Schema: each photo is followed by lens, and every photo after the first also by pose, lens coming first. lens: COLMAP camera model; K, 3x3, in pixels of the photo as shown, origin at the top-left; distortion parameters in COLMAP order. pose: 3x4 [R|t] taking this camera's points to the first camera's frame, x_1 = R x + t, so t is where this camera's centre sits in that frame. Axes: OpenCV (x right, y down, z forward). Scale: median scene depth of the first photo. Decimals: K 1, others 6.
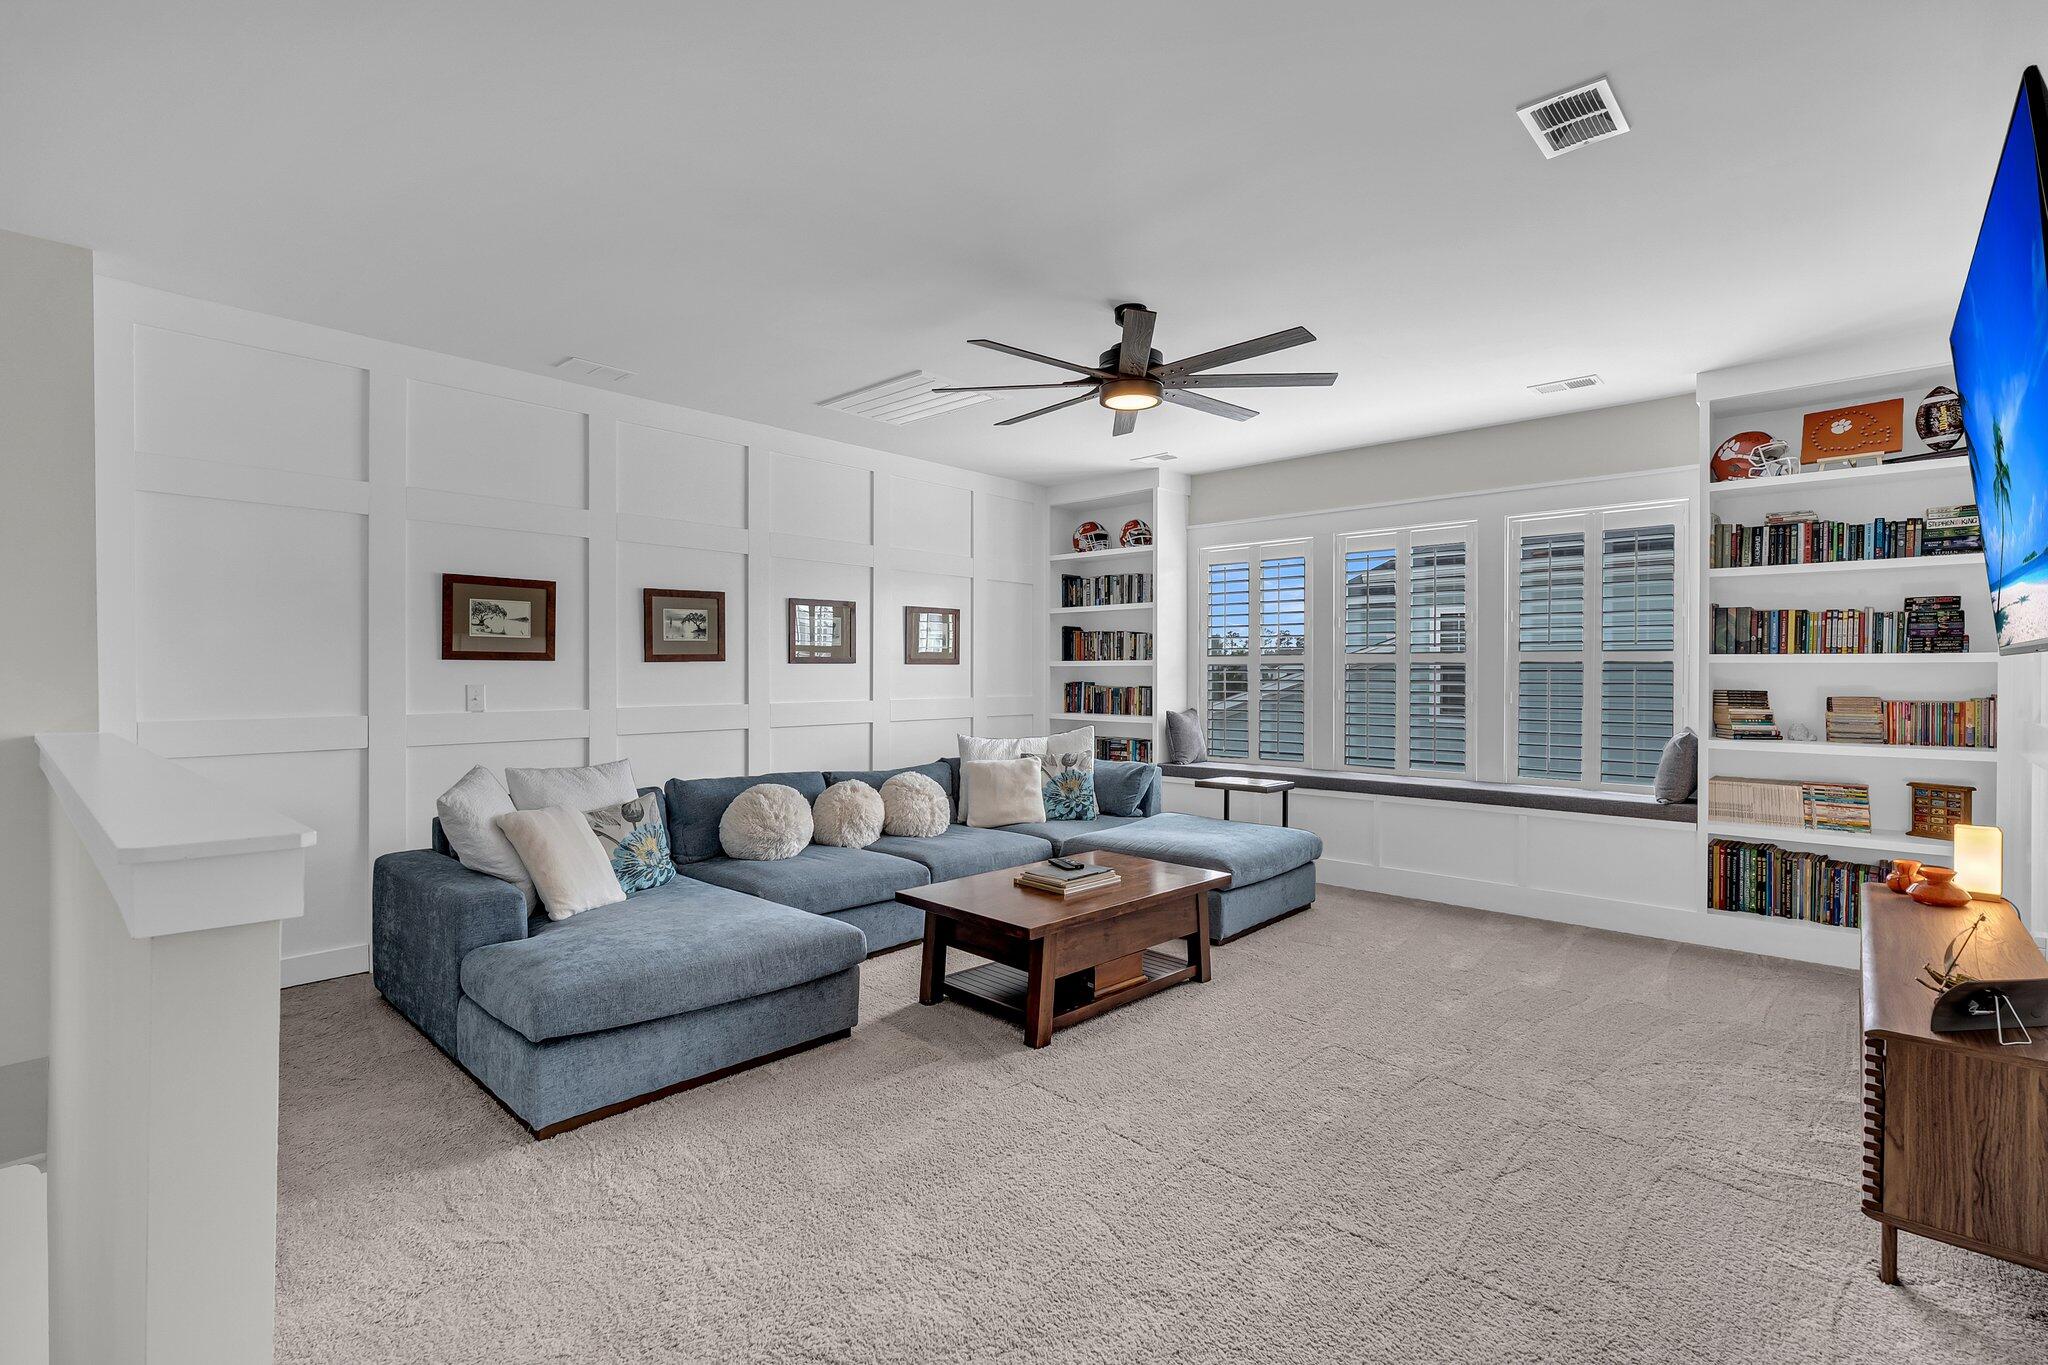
lens RADIAL K [[952.1, 0, 1032.4], [0, 952.1, 673.0], [0, 0, 1]] dist [-0.002538, -0.000177]
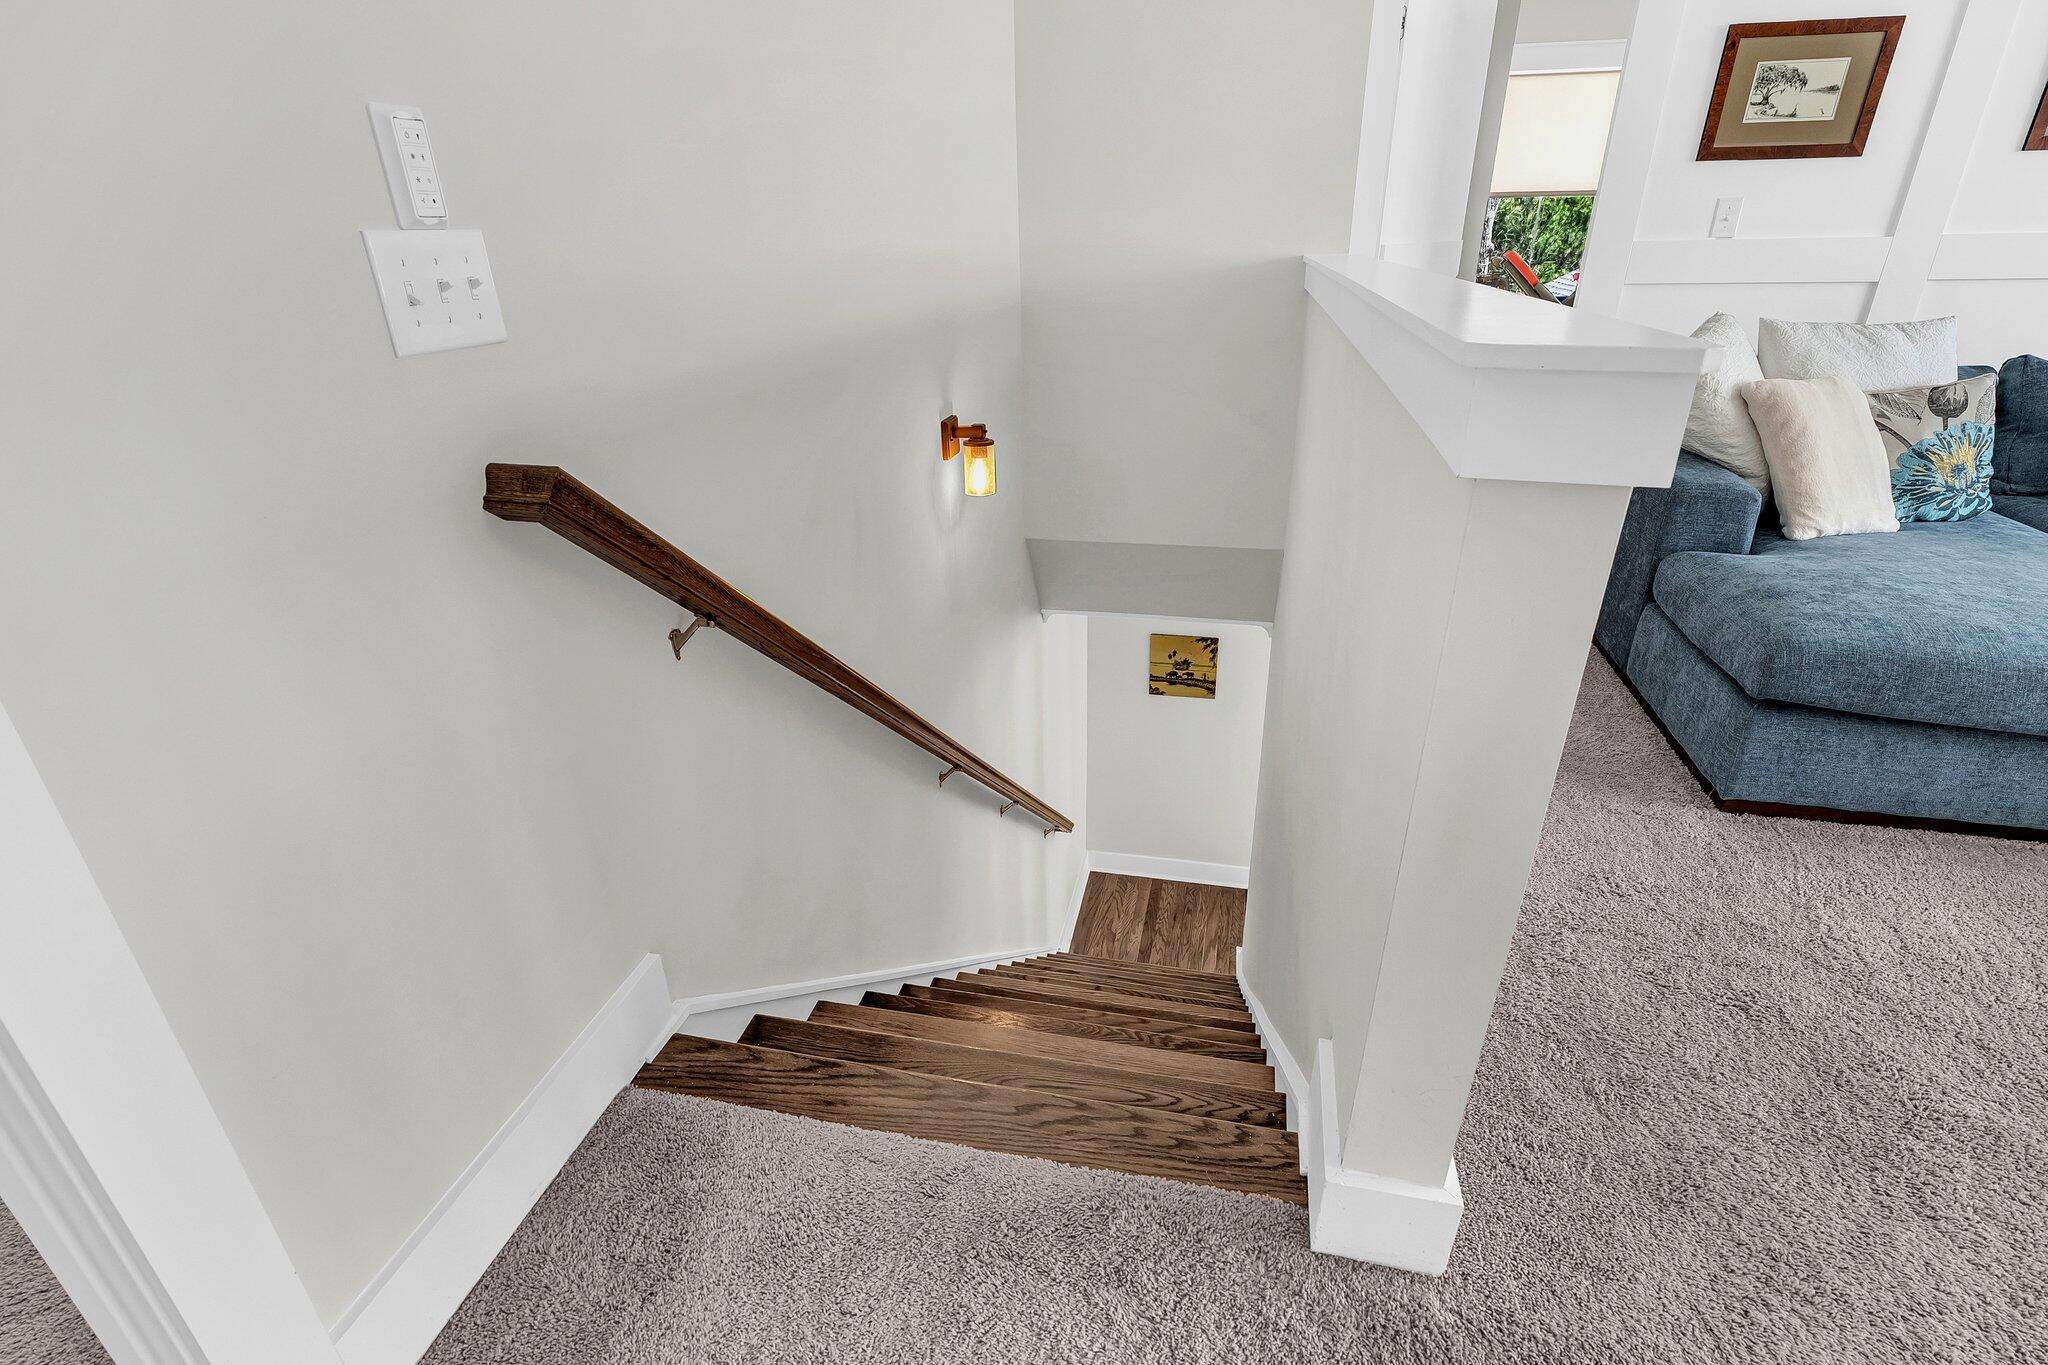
lens RADIAL K [[952.1, 0, 1034.7], [0, 952.1, 681.4], [0, 0, 1]] dist [-0.002538, -0.000177]
pose [[0.508249, 0.356599, -0.783913, -0.184184], [0.015196, 0.906391, 0.422166, 0.041460], [0.861076, -0.226478, 0.455254, 0.138983]]
